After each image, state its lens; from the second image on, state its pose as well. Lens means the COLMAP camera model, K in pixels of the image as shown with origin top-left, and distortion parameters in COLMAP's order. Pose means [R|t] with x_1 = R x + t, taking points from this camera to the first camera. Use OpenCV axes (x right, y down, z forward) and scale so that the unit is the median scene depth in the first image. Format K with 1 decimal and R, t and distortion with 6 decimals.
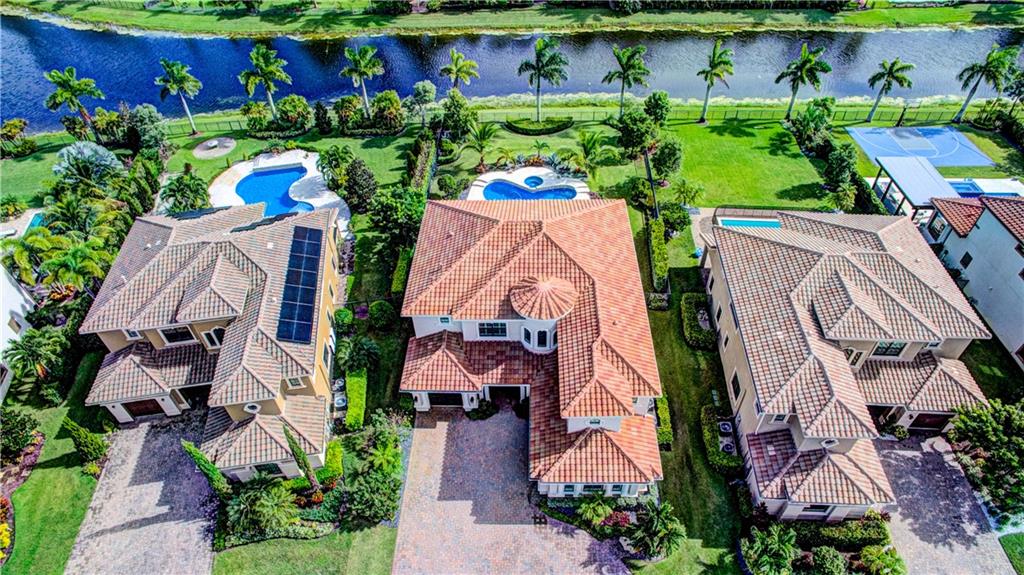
lens RADIAL K [[575.9, 0, 515.6], [0, 575.9, 285.9], [0, 0, 1]] dist [-0.034429, 0.000416]
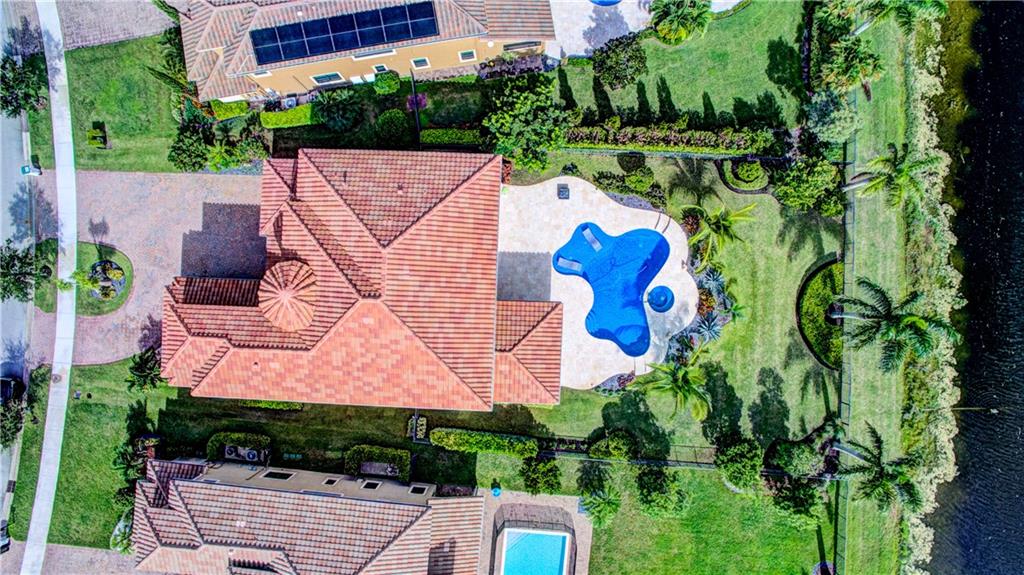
lens RADIAL K [[575.9, 0, 512.9], [0, 575.9, 283.3], [0, 0, 1]] dist [-0.034429, 0.000416]
pose [[-0.016962, 0.999820, 0.008445, 0.013768], [-0.695918, -0.017870, 0.717899, -0.893939], [0.717921, 0.006300, 0.696096, 0.588263]]
